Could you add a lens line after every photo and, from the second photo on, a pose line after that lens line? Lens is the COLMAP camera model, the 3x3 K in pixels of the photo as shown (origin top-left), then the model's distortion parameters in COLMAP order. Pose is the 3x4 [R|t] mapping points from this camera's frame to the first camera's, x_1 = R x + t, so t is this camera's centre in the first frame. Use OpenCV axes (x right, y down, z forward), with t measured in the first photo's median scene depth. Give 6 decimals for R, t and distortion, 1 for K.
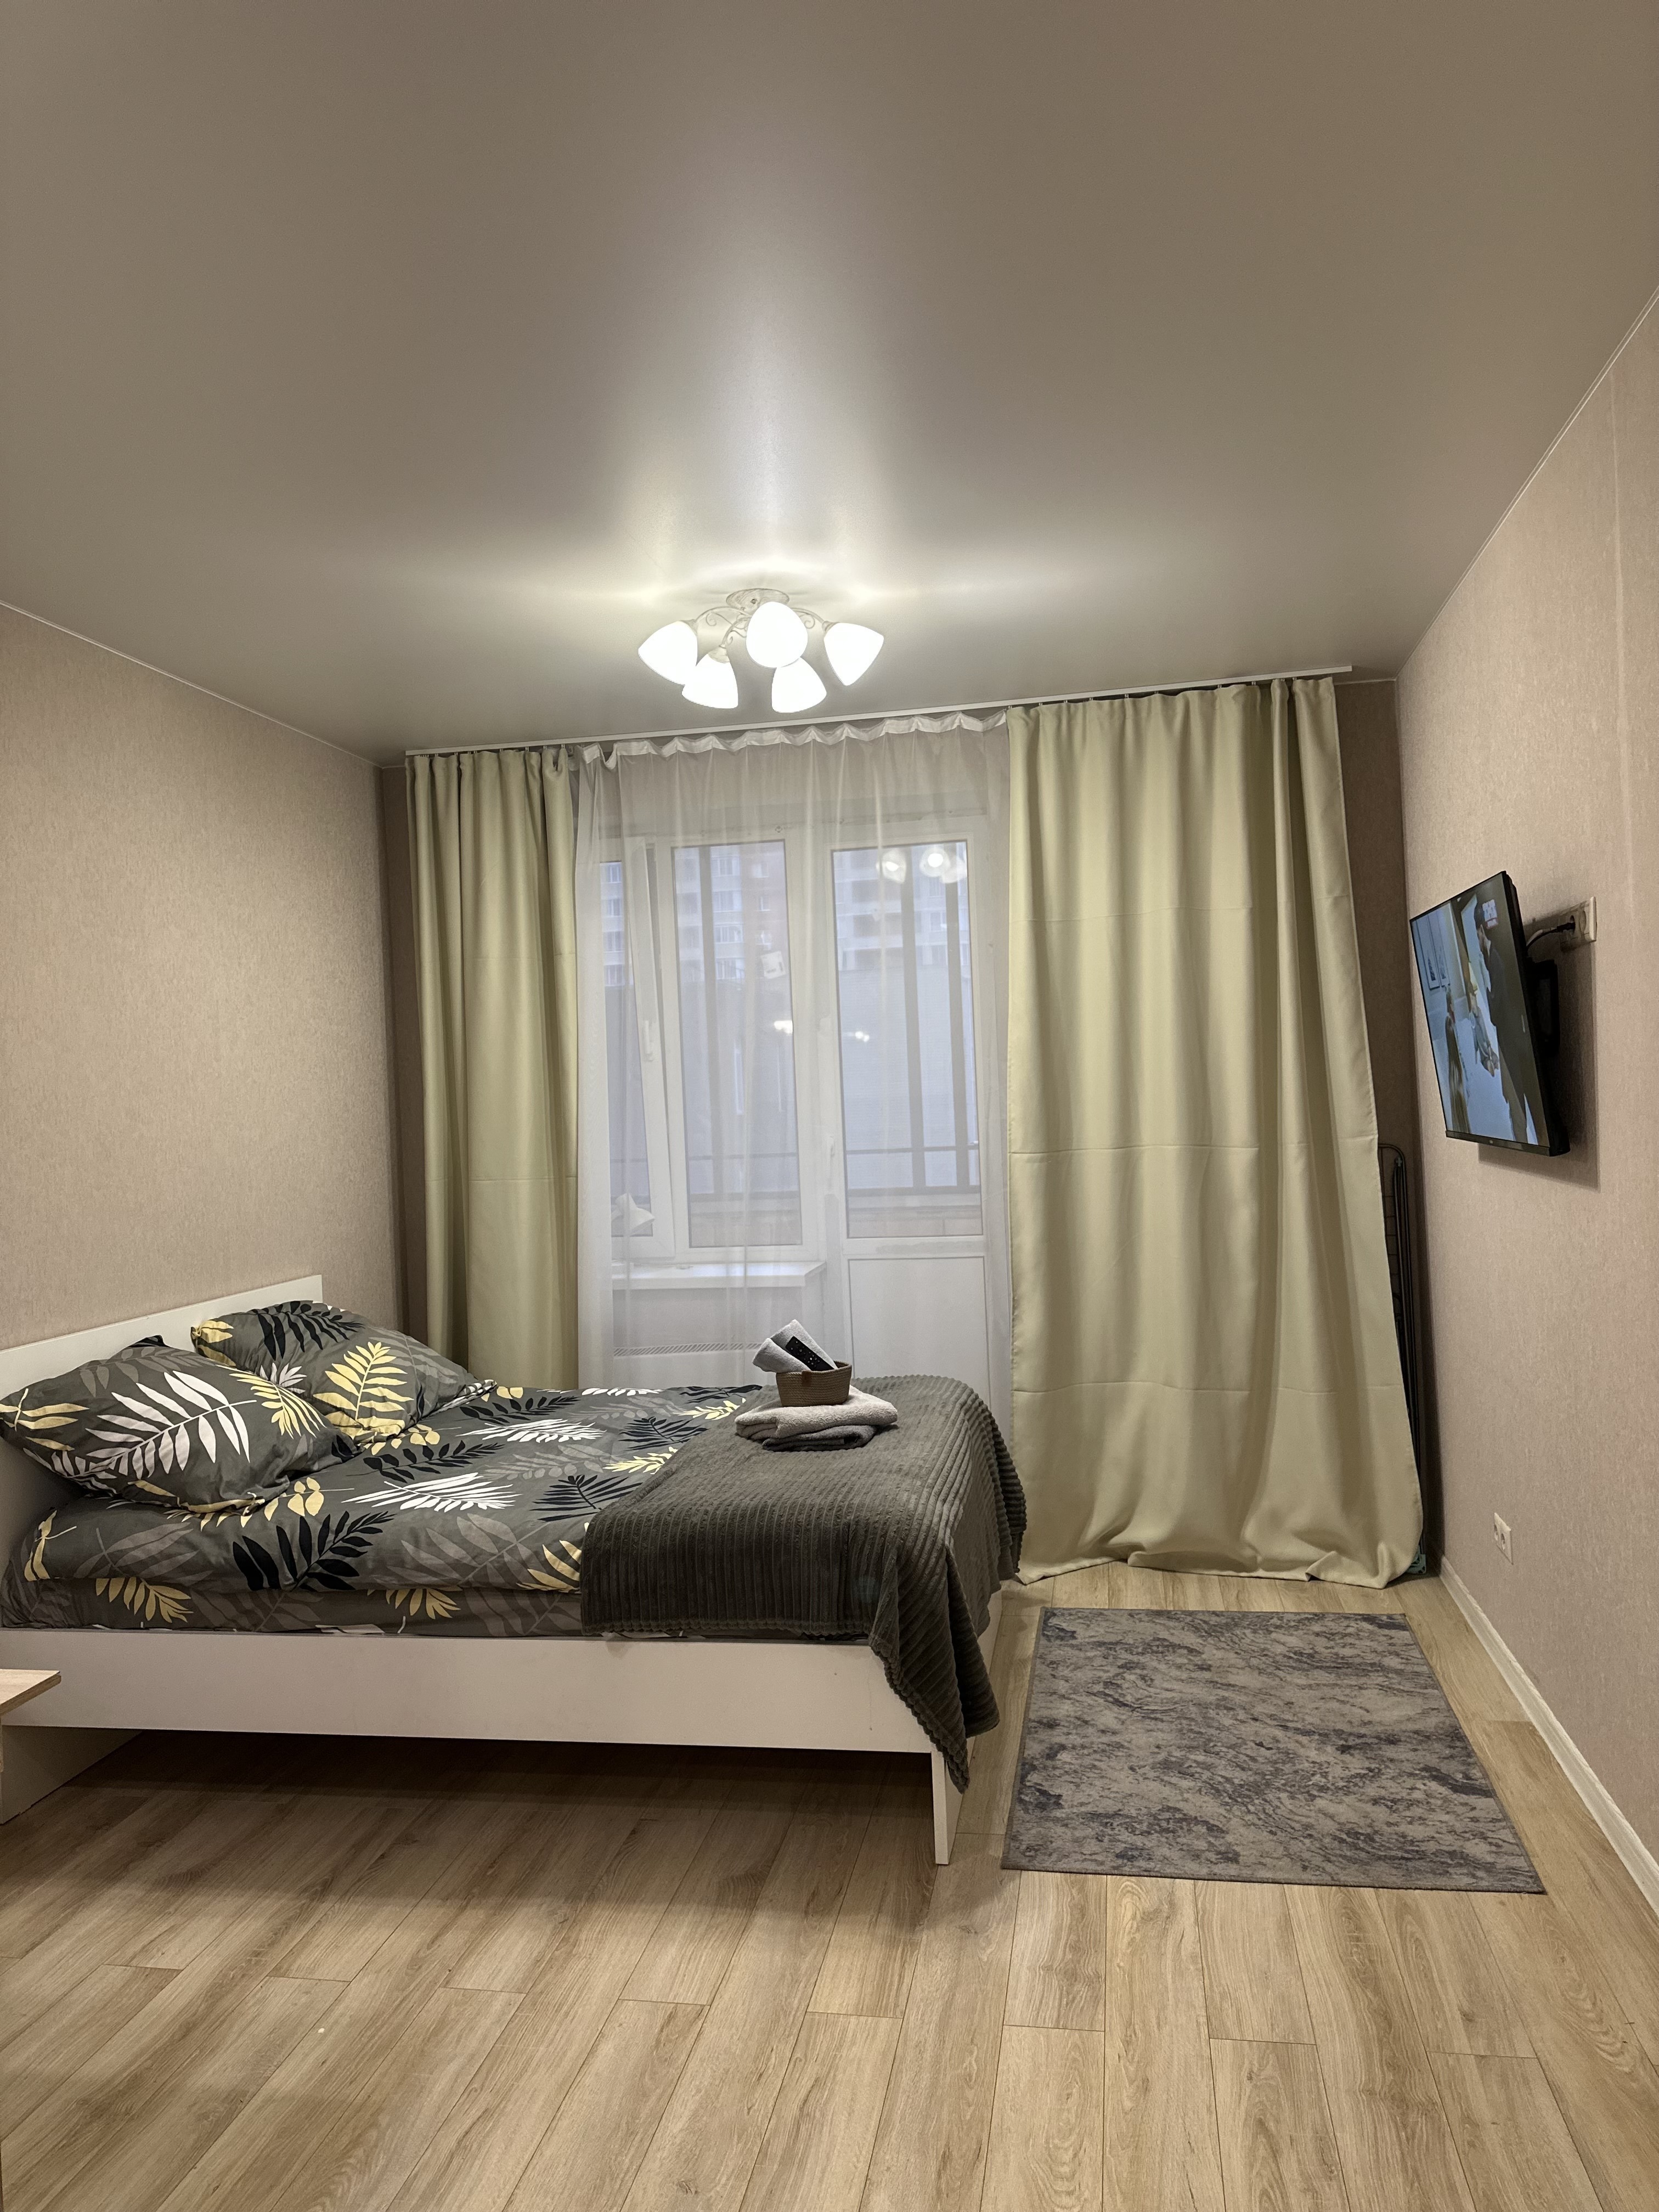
lens RADIAL K [[1559.0, 0, 824.3], [0, 1559.0, 1096.7], [0, 0, 1]] dist [0.108530, -0.113332]
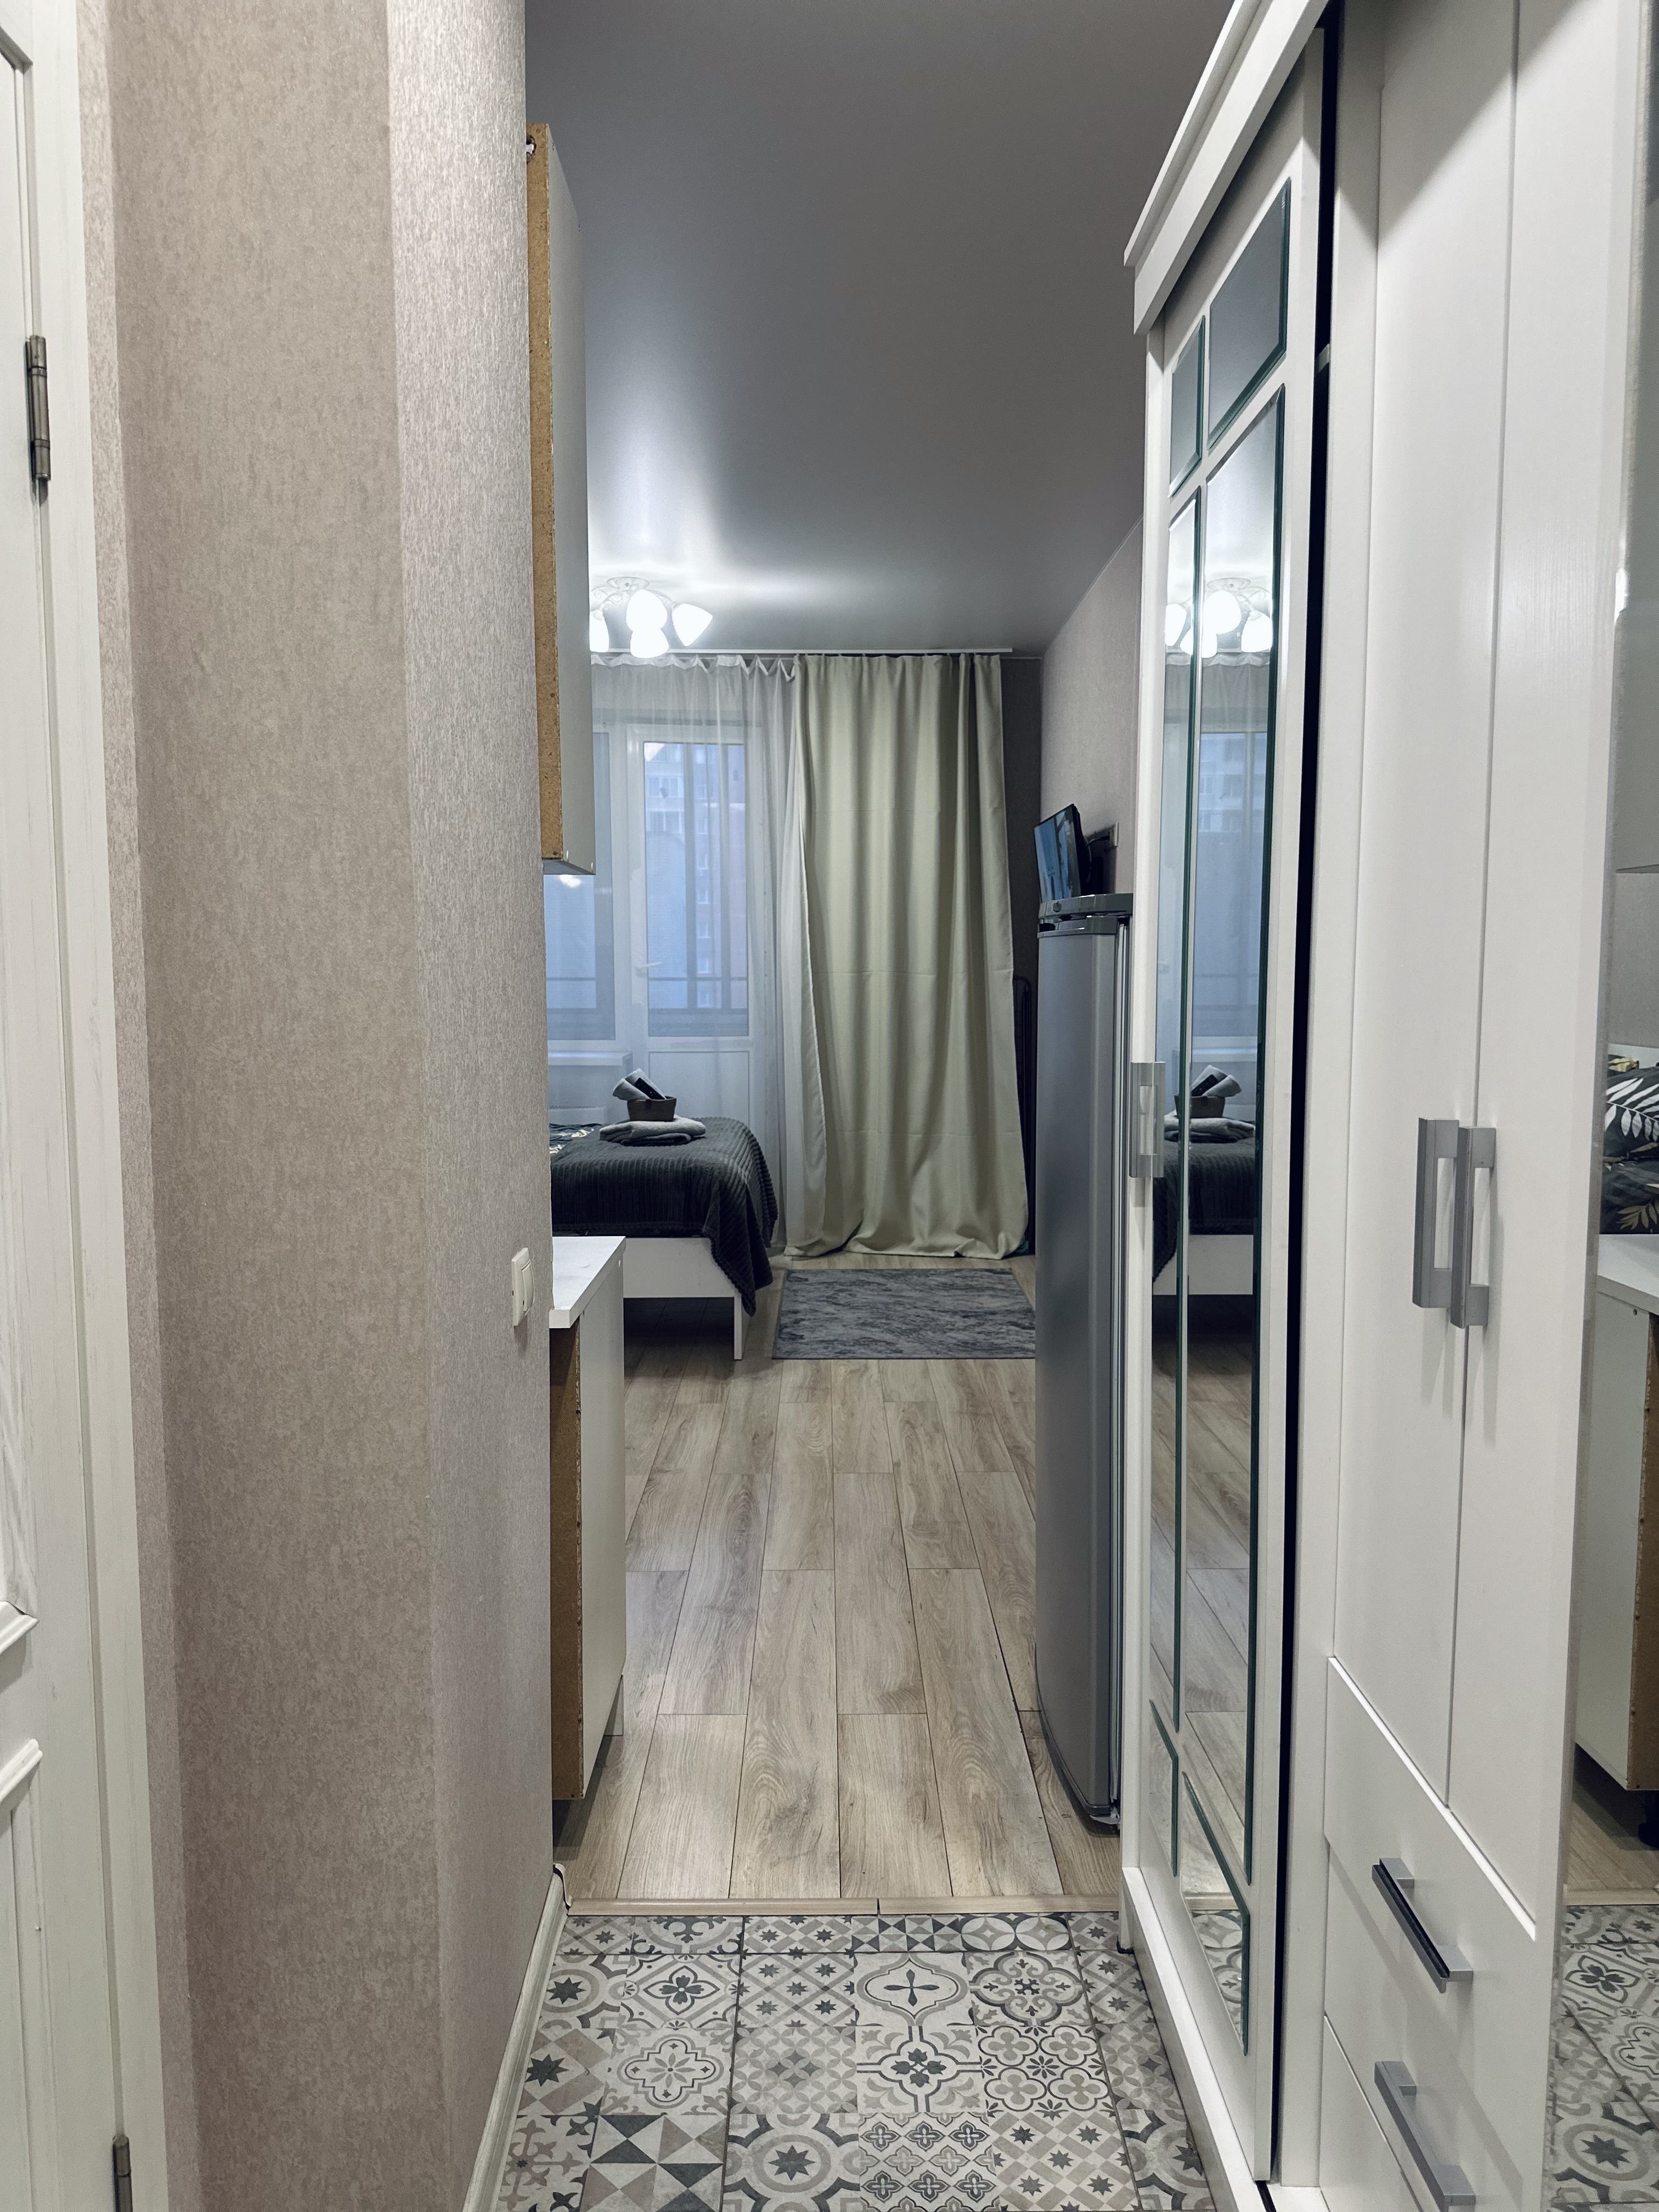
lens RADIAL K [[1559.0, 0, 824.3], [0, 1559.0, 1096.7], [0, 0, 1]] dist [0.108530, -0.113332]
pose [[0.981876, 0.023112, 0.188109, -0.130737], [-0.038028, 0.996376, 0.076077, 0.048509], [-0.185669, -0.081852, 0.979197, -0.544448]]
